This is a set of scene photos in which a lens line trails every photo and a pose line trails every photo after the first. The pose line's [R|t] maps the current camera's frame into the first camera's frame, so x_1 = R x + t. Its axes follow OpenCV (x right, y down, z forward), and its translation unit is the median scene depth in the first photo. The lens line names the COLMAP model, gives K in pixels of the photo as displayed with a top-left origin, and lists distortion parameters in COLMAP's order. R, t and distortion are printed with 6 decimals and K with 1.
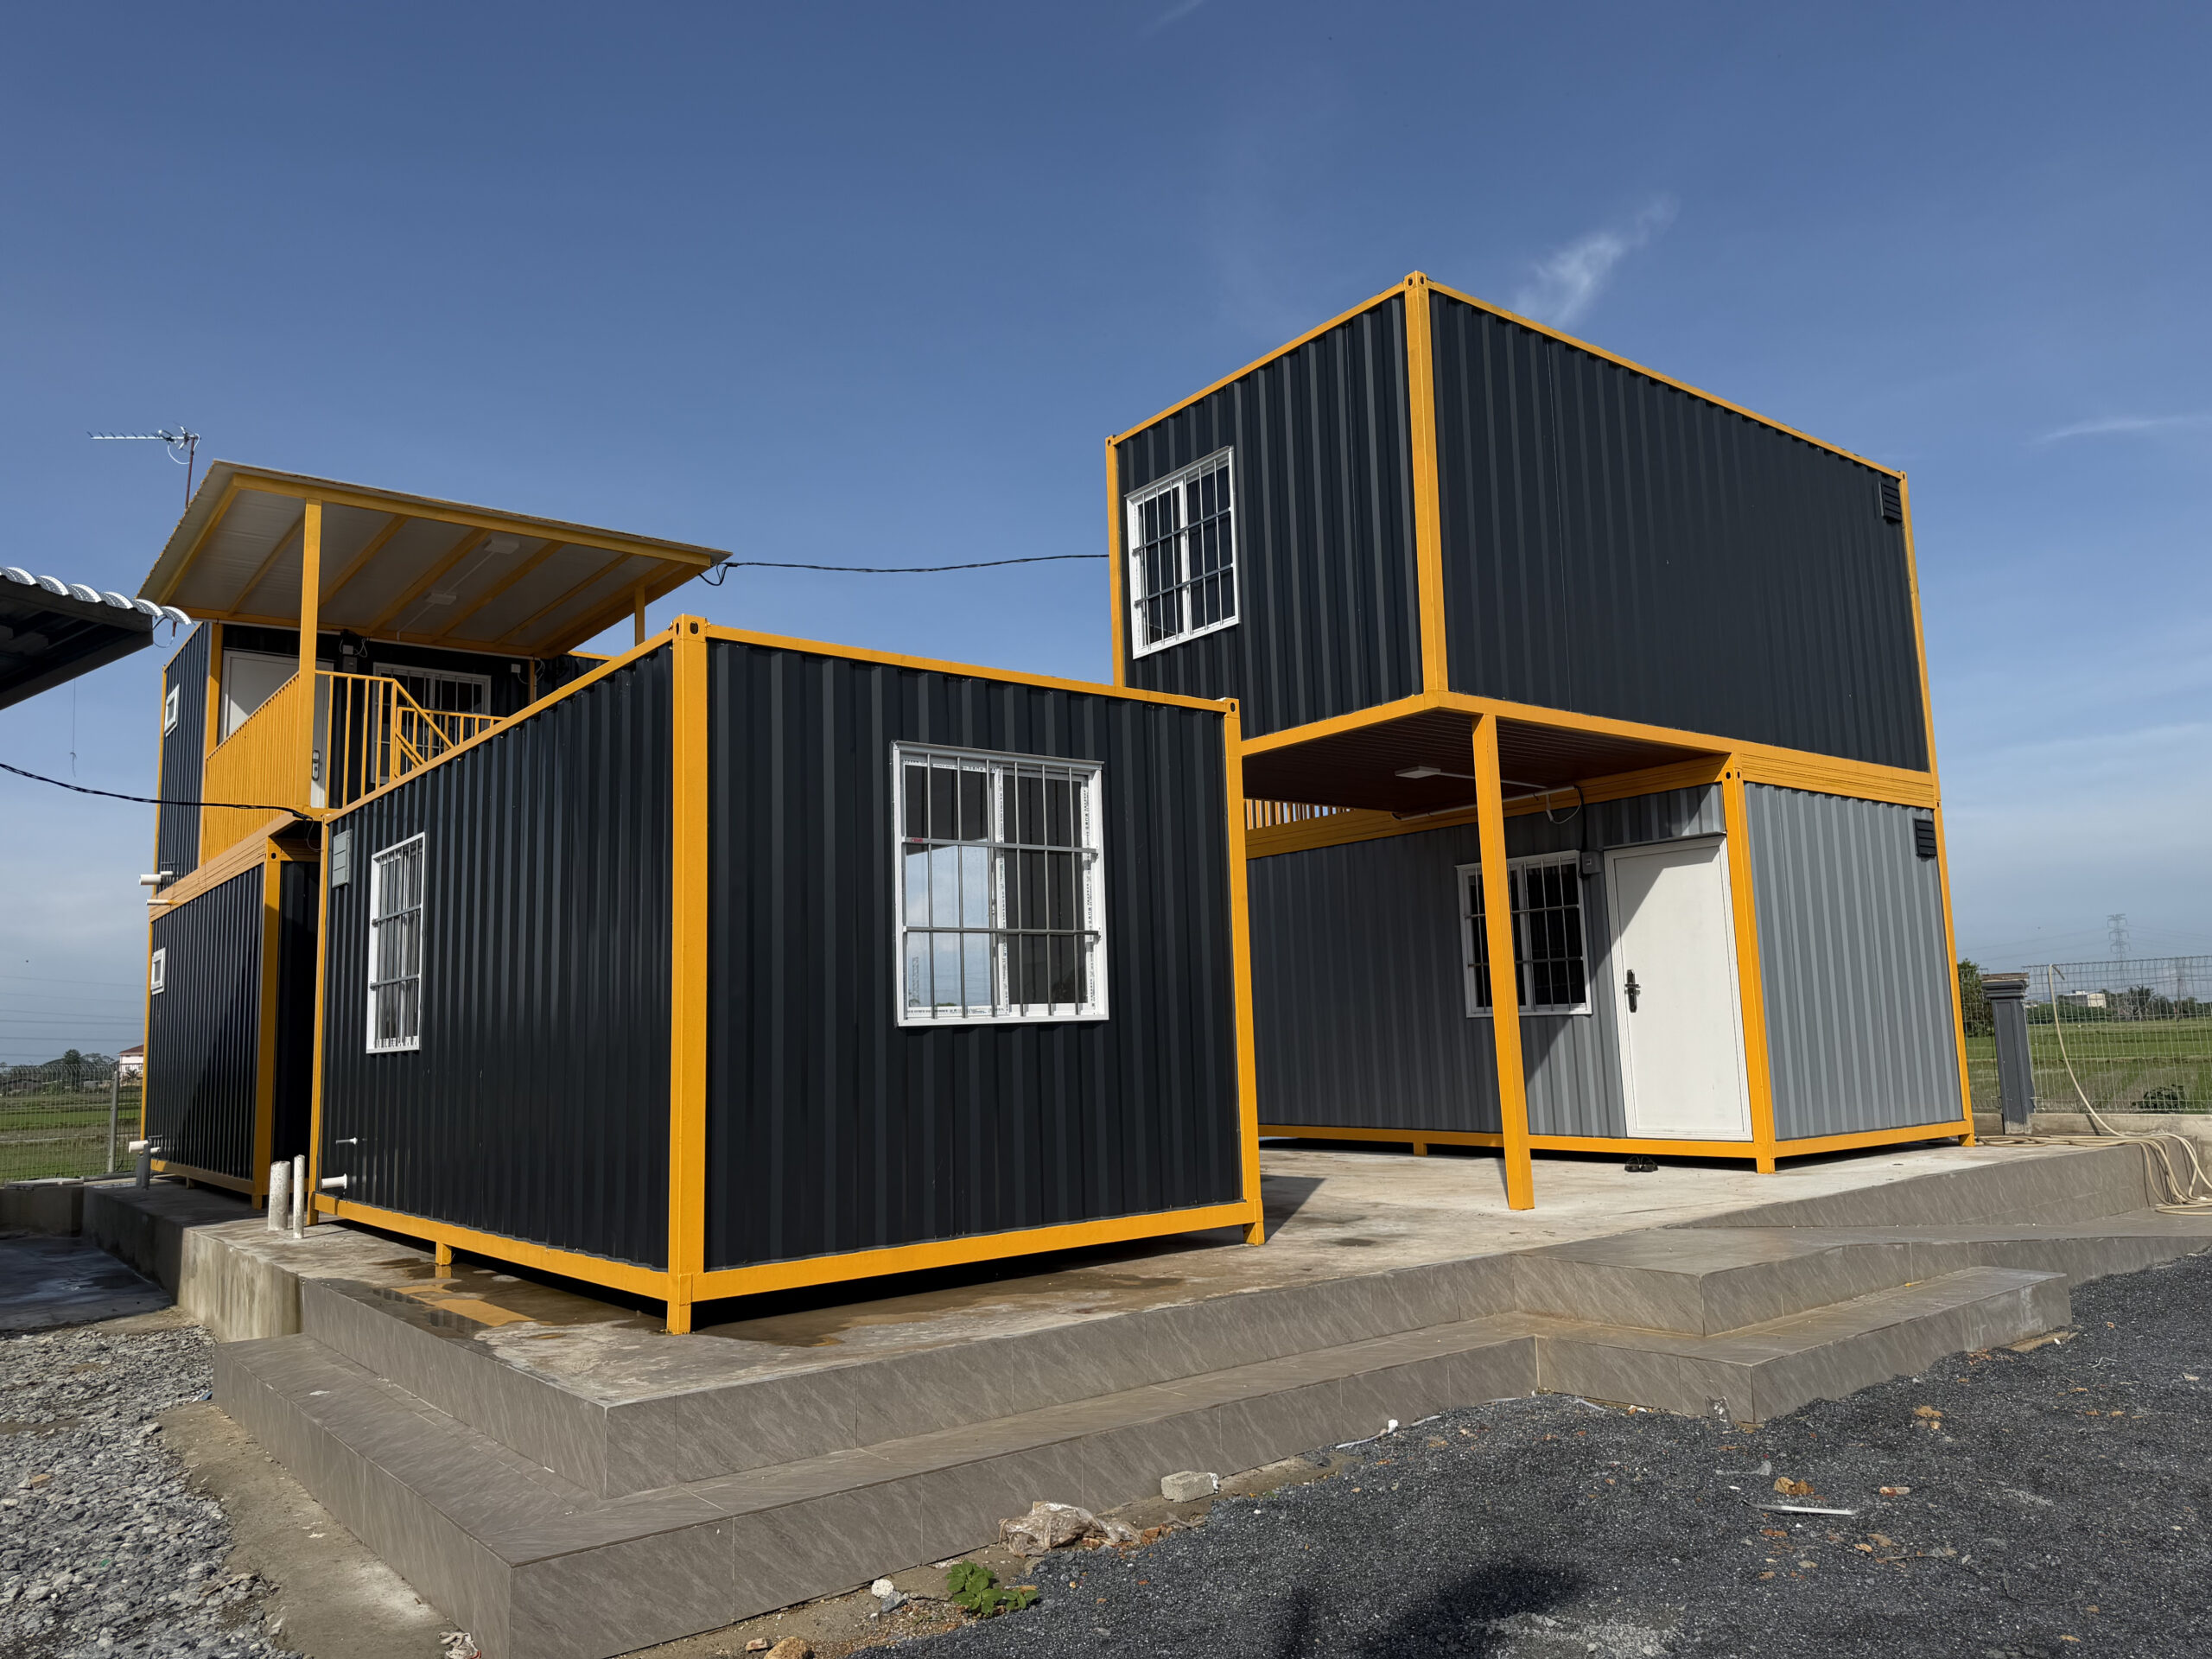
lens RADIAL K [[1551.8, 0, 1117.0], [0, 1551.8, 824.6], [0, 0, 1]] dist [0.118237, -0.129647]
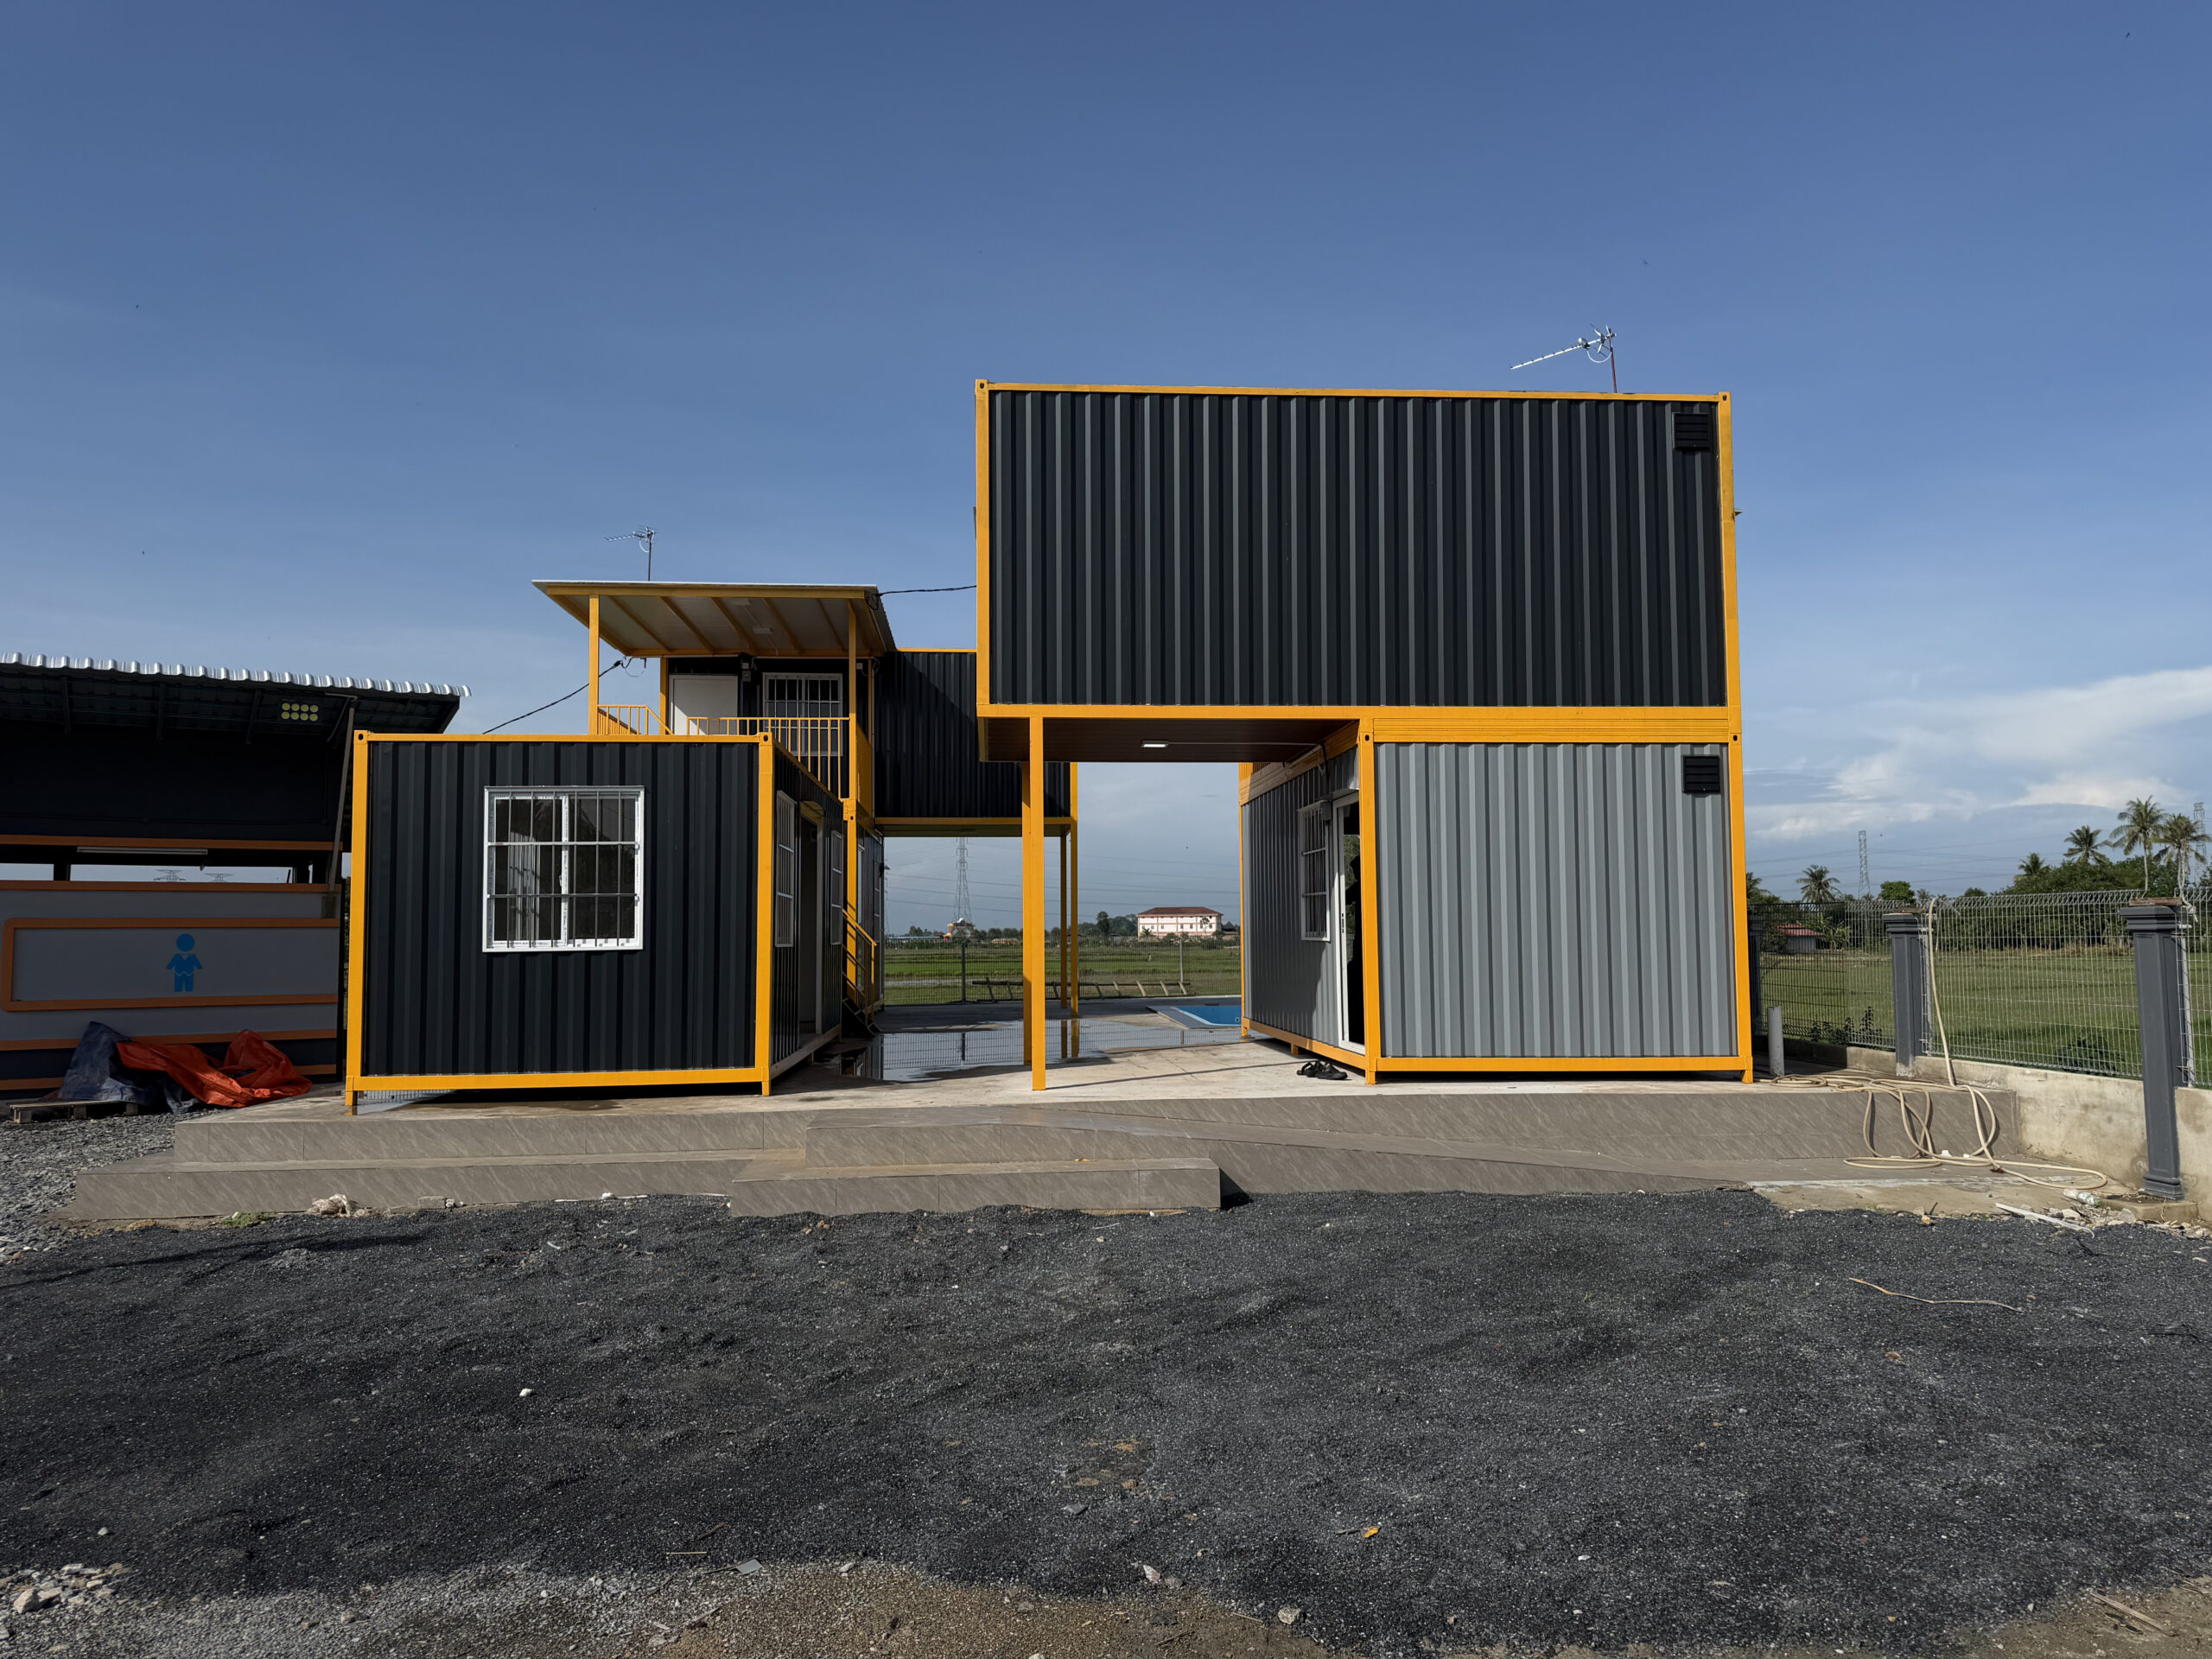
lens RADIAL K [[1552.5, 0, 1098.5], [0, 1552.5, 826.2], [0, 0, 1]] dist [0.132993, -0.234203]
pose [[0.828711, -0.012482, -0.559538, 1.305202], [0.056969, 0.996440, 0.062147, -0.074476], [0.556771, -0.083378, 0.826471, -0.059011]]
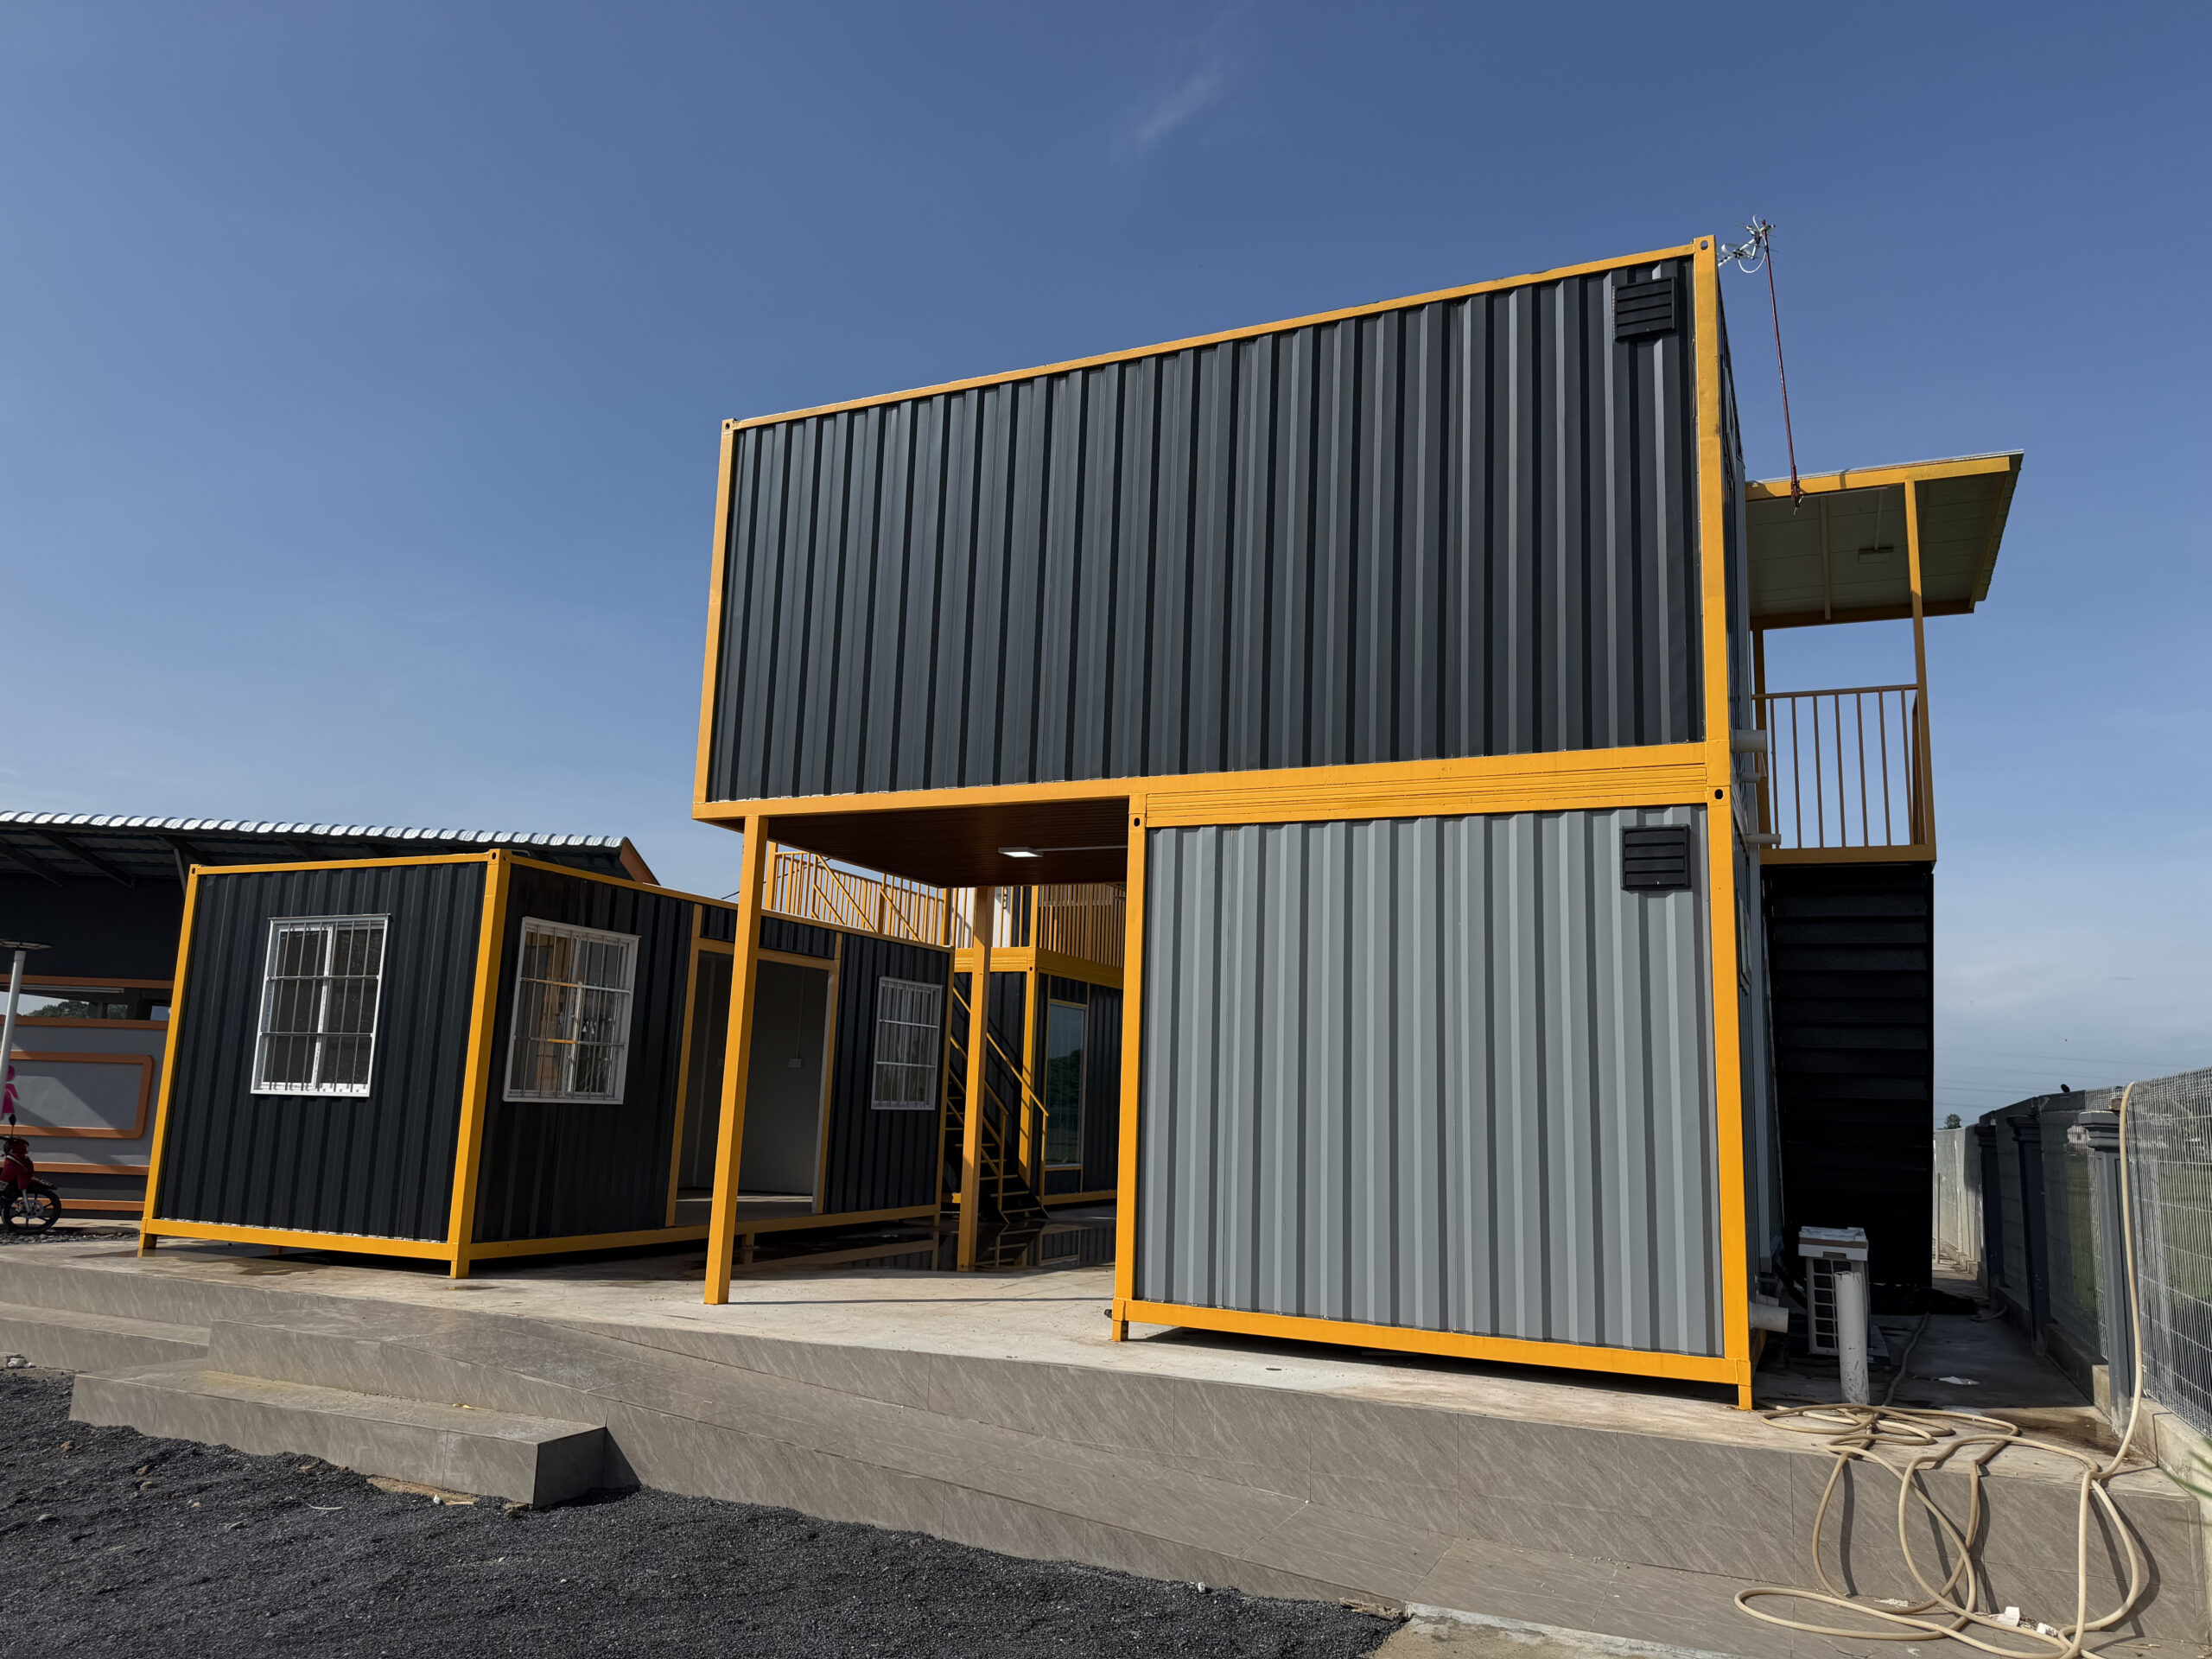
lens RADIAL K [[1561.7, 0, 1106.1], [0, 1561.7, 832.6], [0, 0, 1]] dist [0.045186, -0.049955]
pose [[0.455891, -0.106714, -0.883615, 1.623396], [0.073709, 0.993903, -0.082004, 0.054206], [0.886978, -0.027745, 0.460977, 0.954741]]
